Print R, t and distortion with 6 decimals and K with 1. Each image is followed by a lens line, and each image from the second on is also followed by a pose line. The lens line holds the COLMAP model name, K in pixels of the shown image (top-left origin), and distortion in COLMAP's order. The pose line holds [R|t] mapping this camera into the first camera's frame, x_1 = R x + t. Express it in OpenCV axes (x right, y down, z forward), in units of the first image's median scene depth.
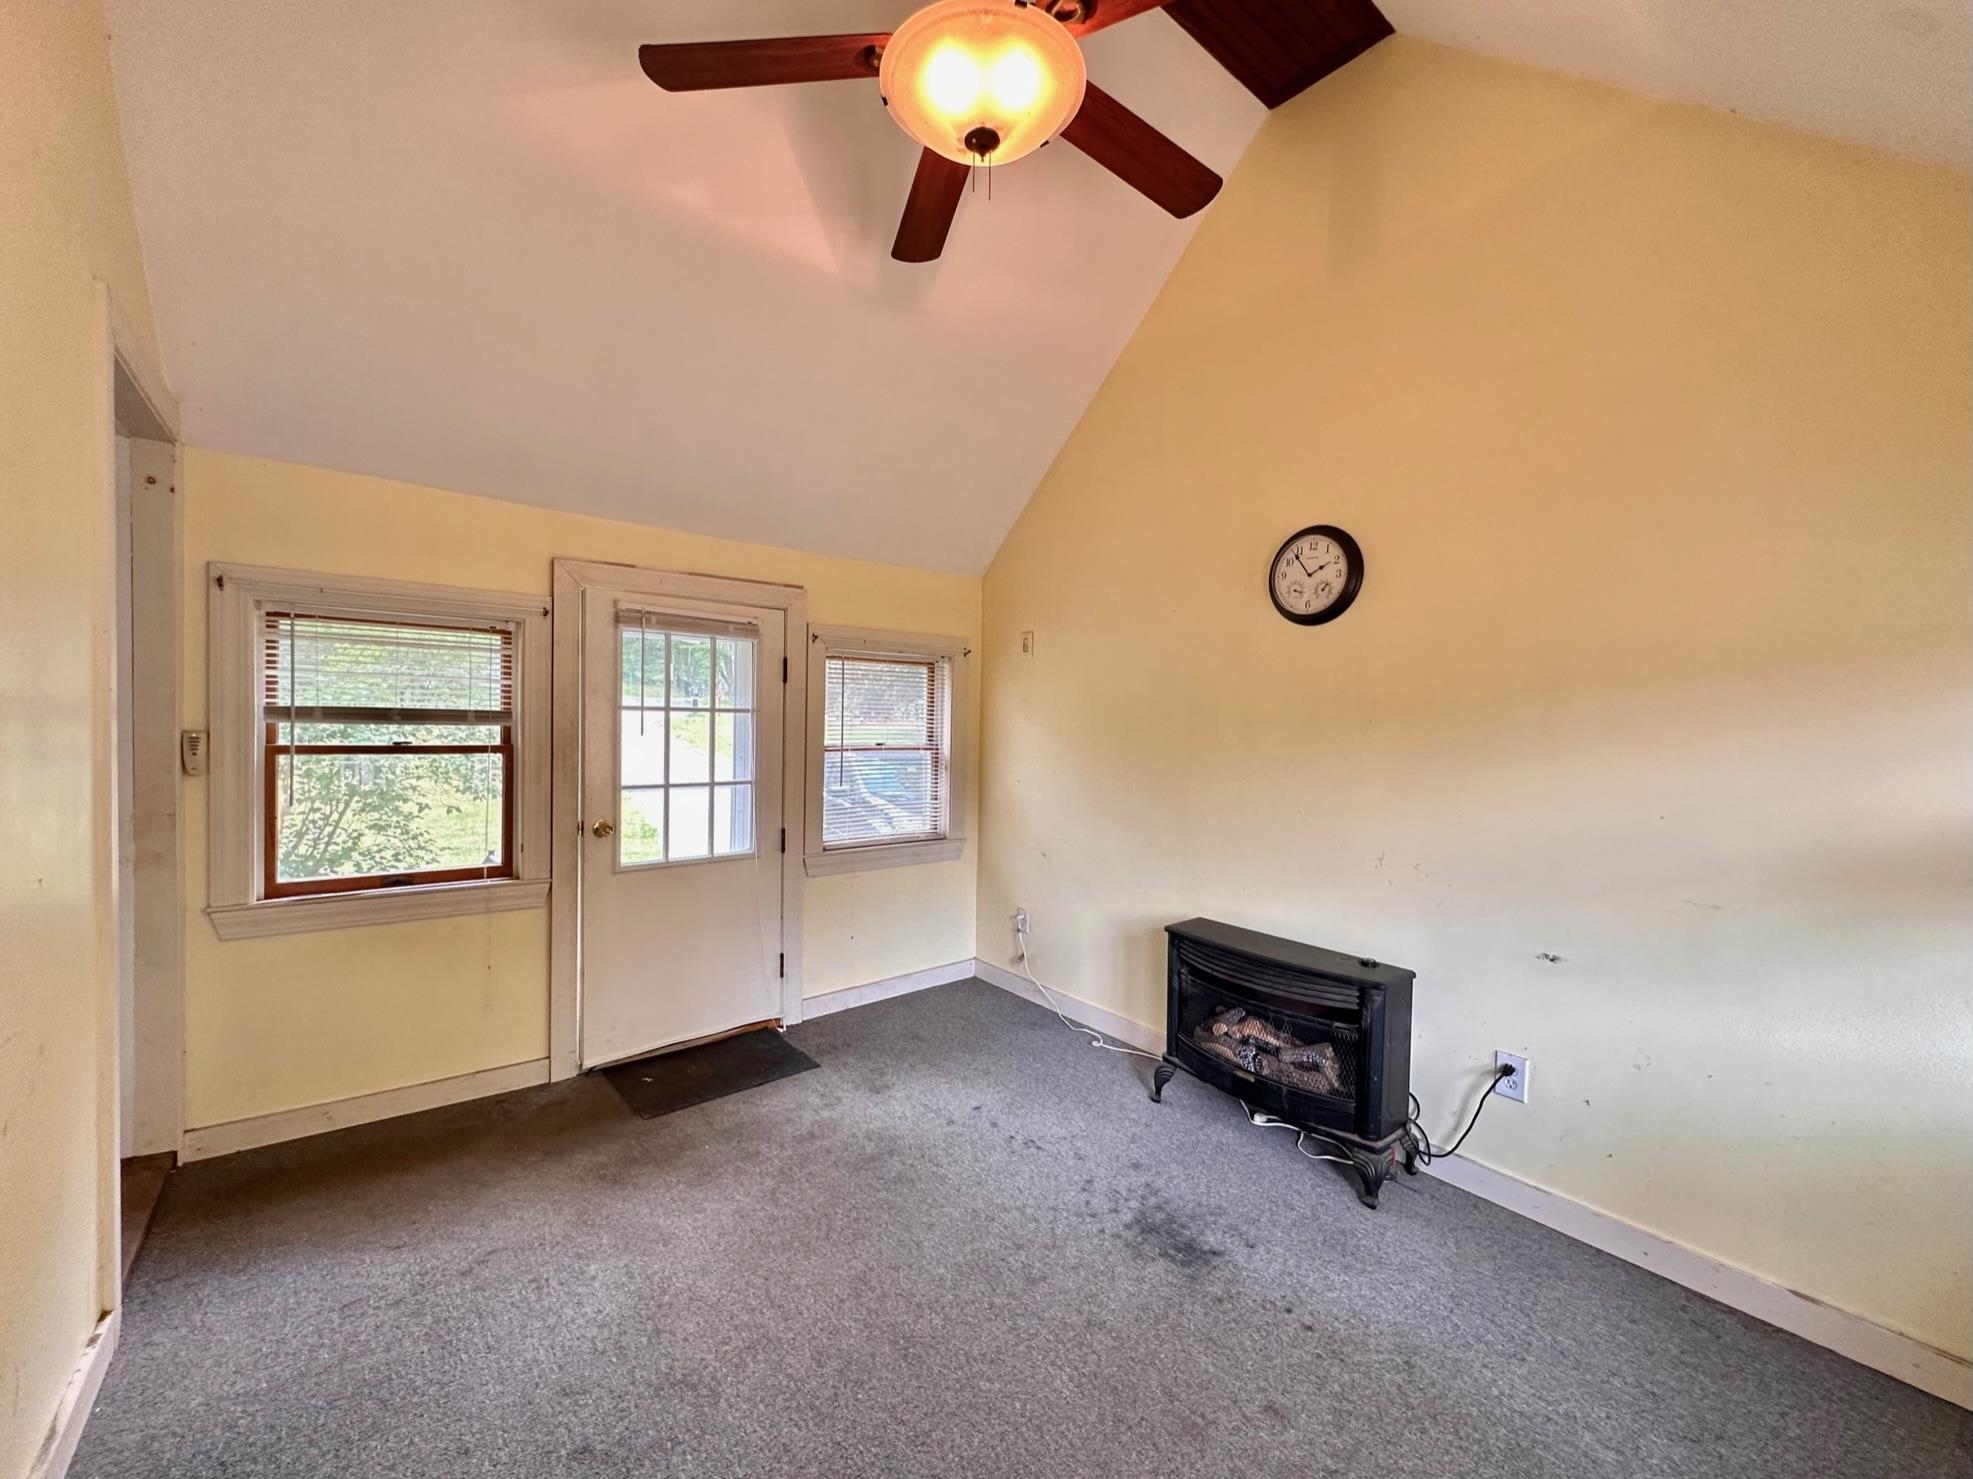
lens RADIAL K [[796.7, 0, 986.5], [0, 796.7, 739.5], [0, 0, 1]] dist [-0.000957, -0.000266]
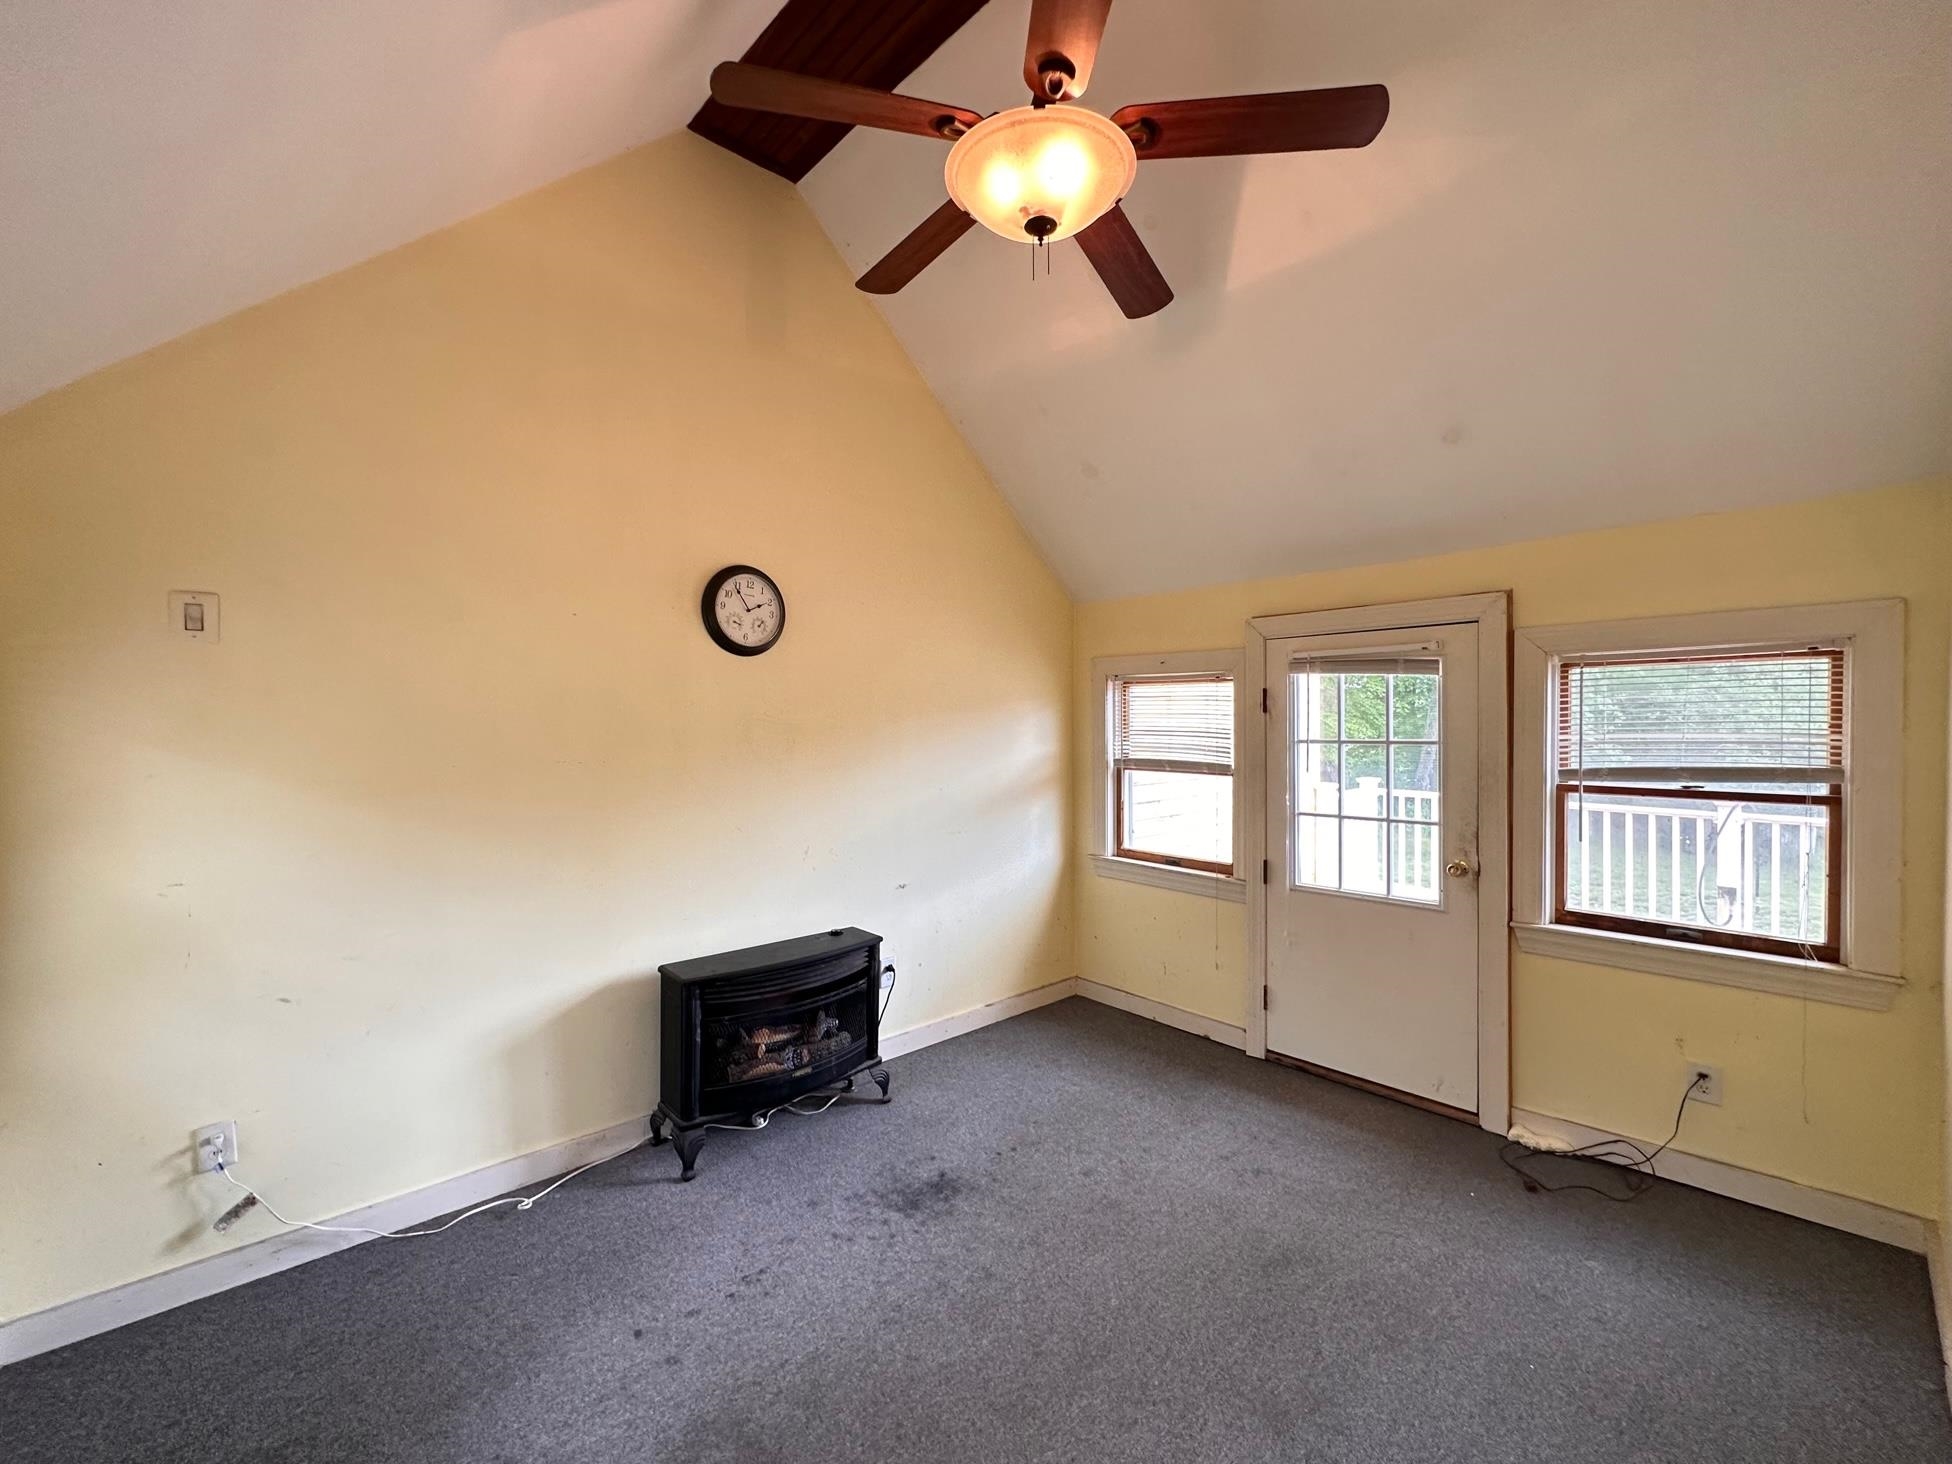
lens RADIAL K [[789.1, 0, 976.0], [0, 789.1, 732.0], [0, 0, 1]] dist [-0.026577, 0.000095]
pose [[-0.069516, -0.024212, 0.997287, -0.730127], [0.035318, 0.999019, 0.026716, -0.059800], [-0.996955, 0.037080, -0.068592, 0.801818]]
